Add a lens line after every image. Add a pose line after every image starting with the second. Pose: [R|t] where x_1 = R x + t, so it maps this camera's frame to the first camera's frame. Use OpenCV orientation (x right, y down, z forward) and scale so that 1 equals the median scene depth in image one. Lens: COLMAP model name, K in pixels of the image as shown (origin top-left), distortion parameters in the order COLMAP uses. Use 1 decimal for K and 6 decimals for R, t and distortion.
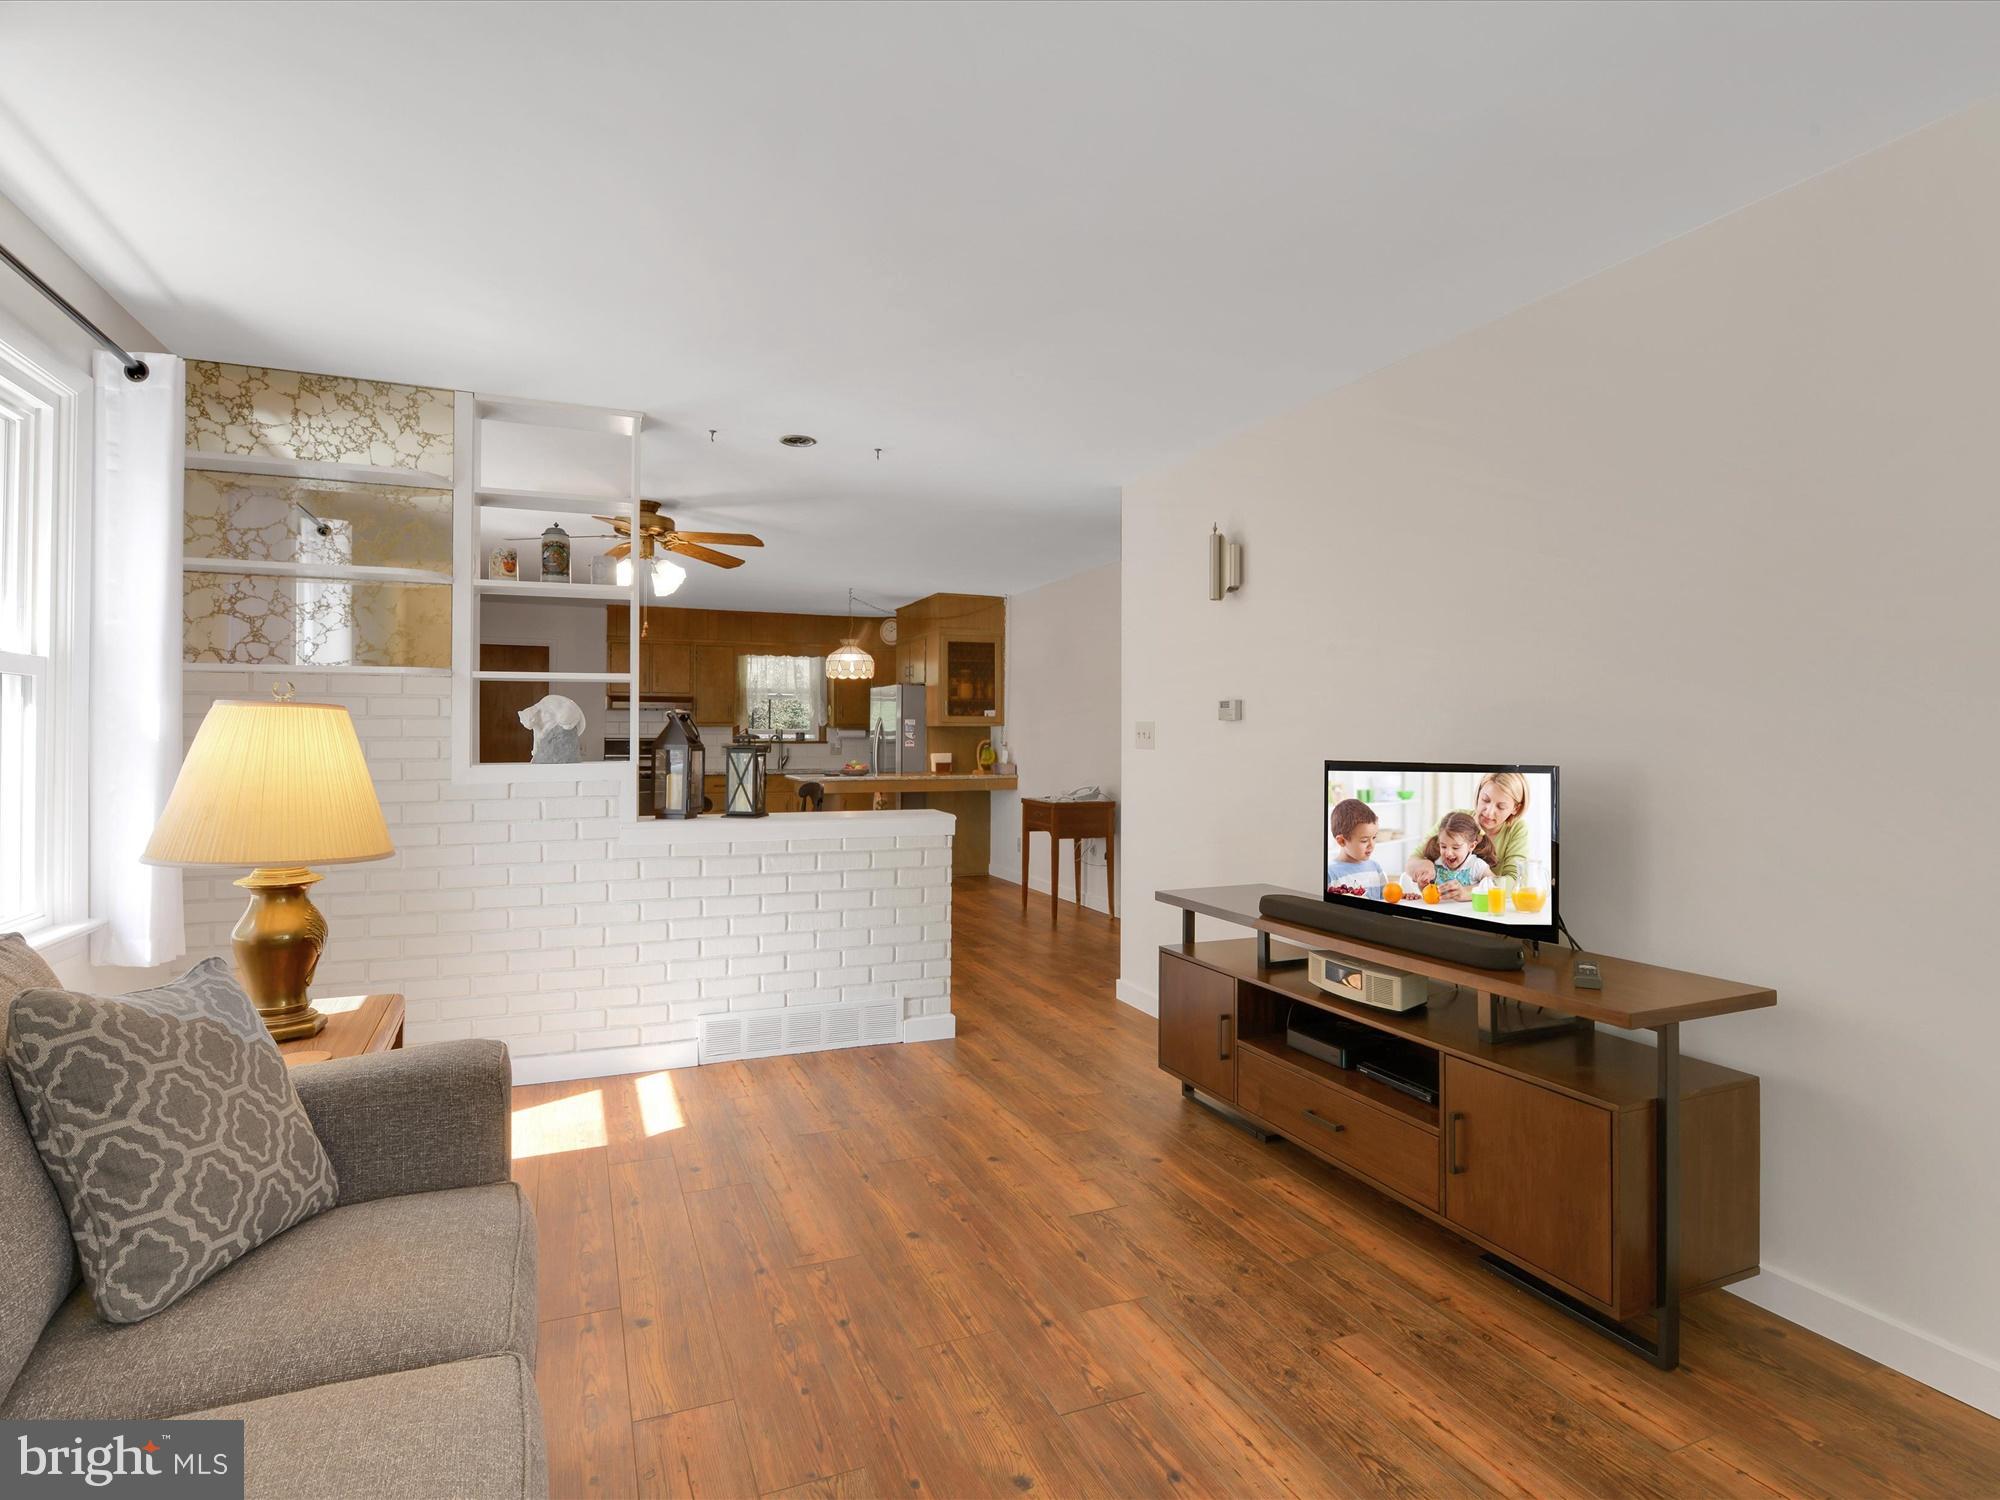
lens RADIAL K [[1041.6, 0, 1023.6], [0, 1041.6, 725.6], [0, 0, 1]] dist [-0.004948, -0.001575]
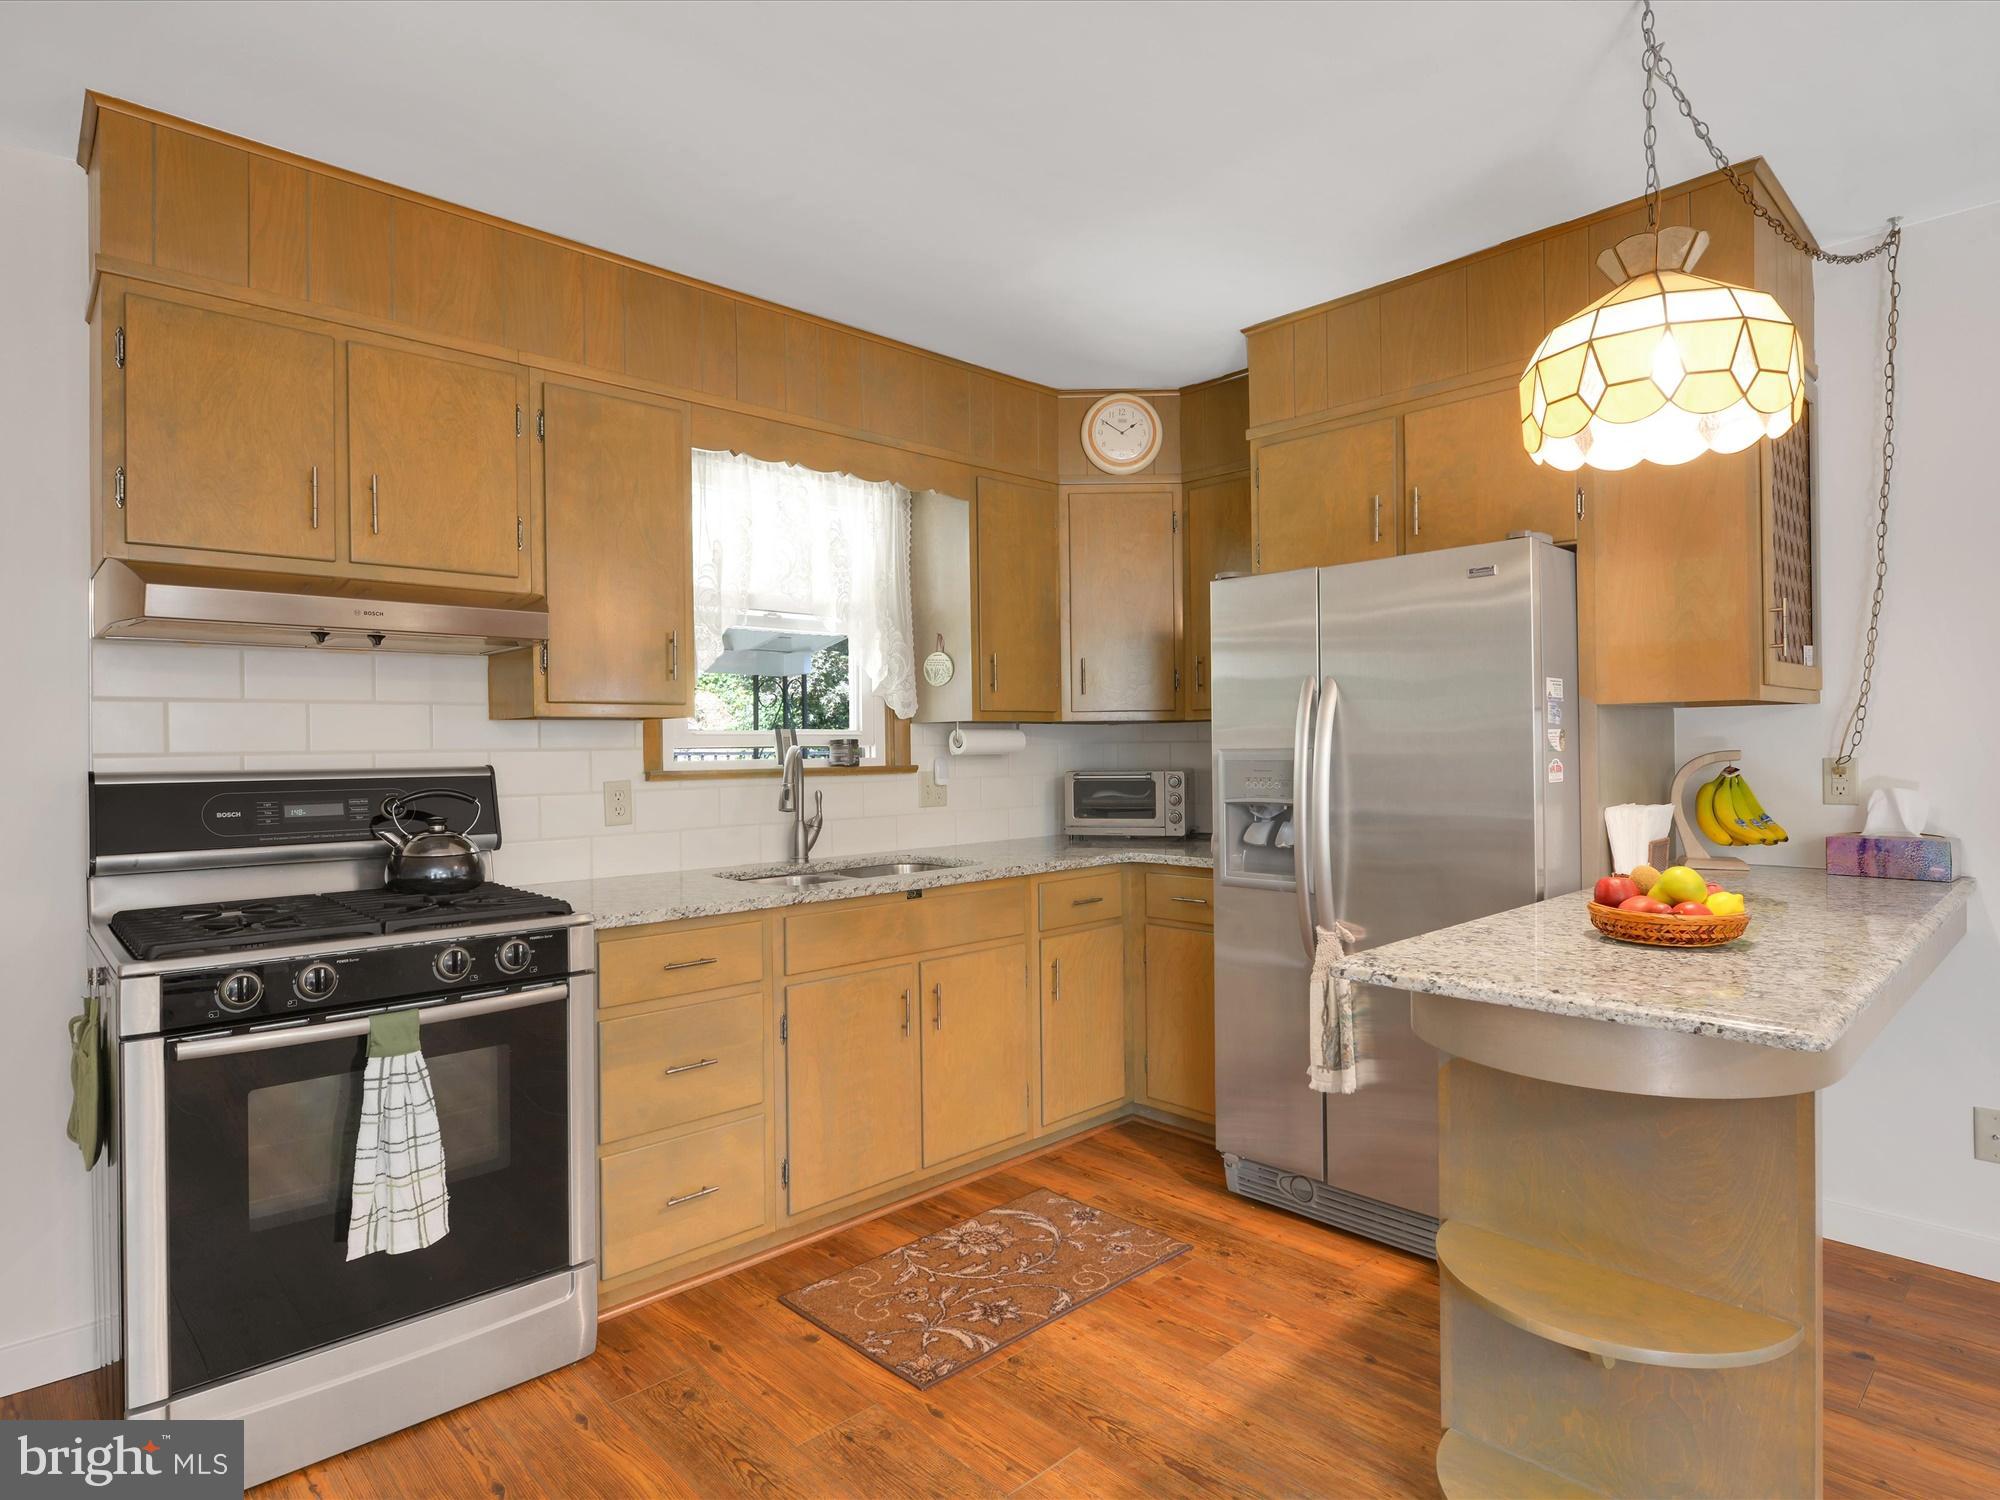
lens RADIAL K [[1080.7, 0, 988.7], [0, 1080.7, 751.1], [0, 0, 1]] dist [-0.010261, -0.001479]
pose [[0.945303, -0.015968, 0.325802, -0.728782], [0.011404, 0.999808, 0.015917, 0.013932], [-0.325994, -0.011331, 0.945304, 1.773169]]
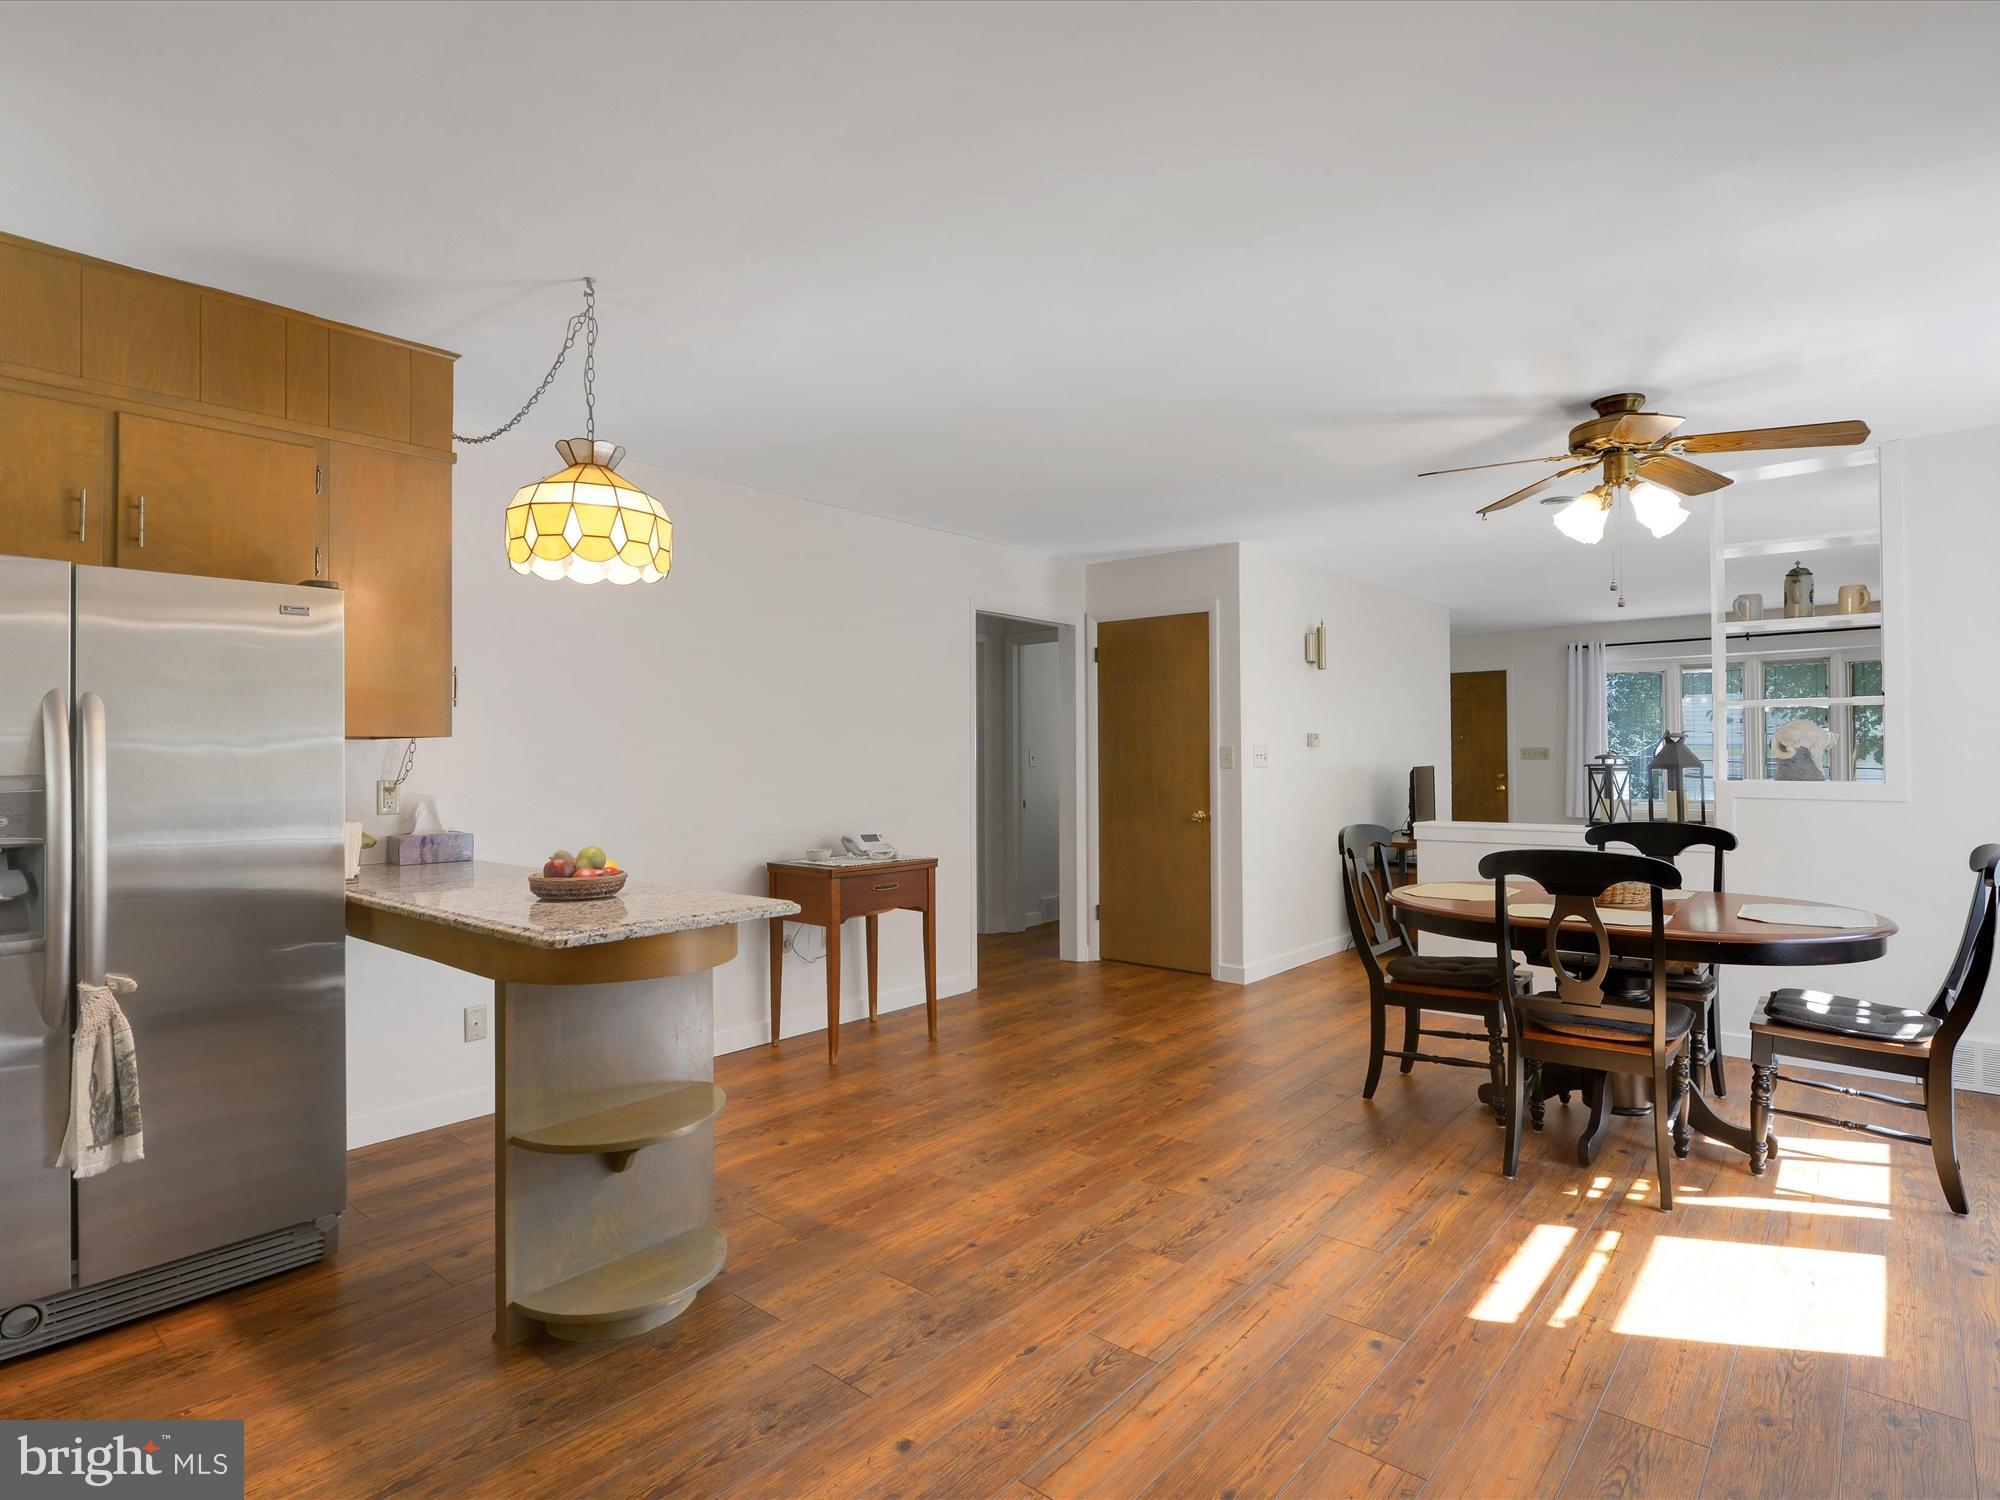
lens RADIAL K [[1041.6, 0, 1000.0], [0, 1041.6, 752.4], [0, 0, 1]] dist [-0.004948, -0.001575]
pose [[-0.428178, 0.003716, 0.903687, -1.013801], [-0.004494, 0.999970, -0.006242, 0.014375], [-0.903683, -0.006733, -0.428149, 2.126108]]
